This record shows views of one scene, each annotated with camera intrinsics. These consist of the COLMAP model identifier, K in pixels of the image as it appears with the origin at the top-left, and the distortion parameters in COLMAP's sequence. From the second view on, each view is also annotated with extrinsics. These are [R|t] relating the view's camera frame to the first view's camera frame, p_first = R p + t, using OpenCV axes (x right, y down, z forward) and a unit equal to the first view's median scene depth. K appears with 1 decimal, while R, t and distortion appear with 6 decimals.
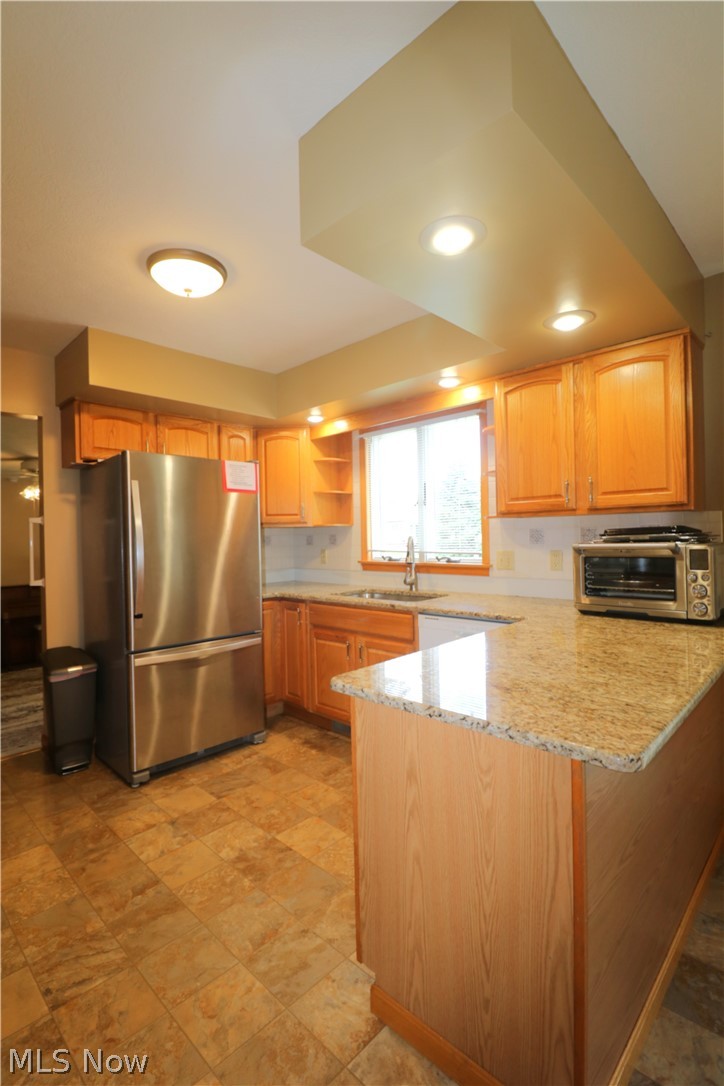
lens RADIAL K [[505.7, 0, 356.4], [0, 505.7, 535.4], [0, 0, 1]] dist [0.005377, -0.014571]
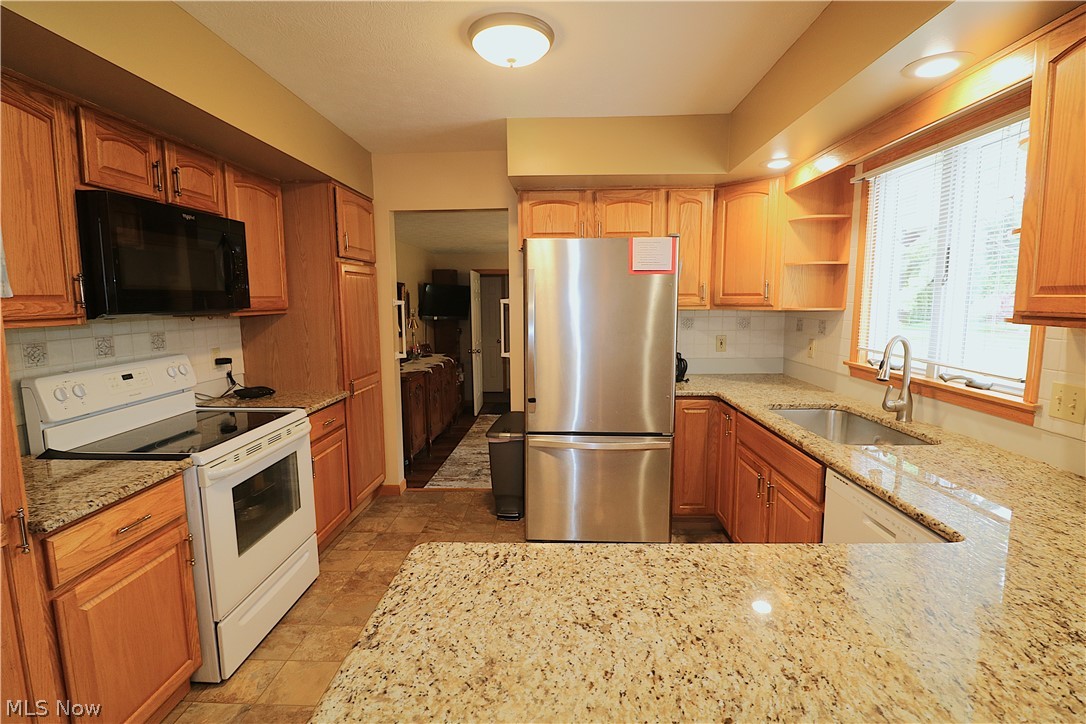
lens RADIAL K [[505.7, 0, 543.0], [0, 505.7, 362.0], [0, 0, 1]] dist [0.005377, -0.014571]
pose [[0.672204, 0.108497, -0.732373, 0.265196], [-0.004960, 0.989842, 0.142087, -0.052168], [0.740350, -0.091878, 0.665913, 0.250331]]
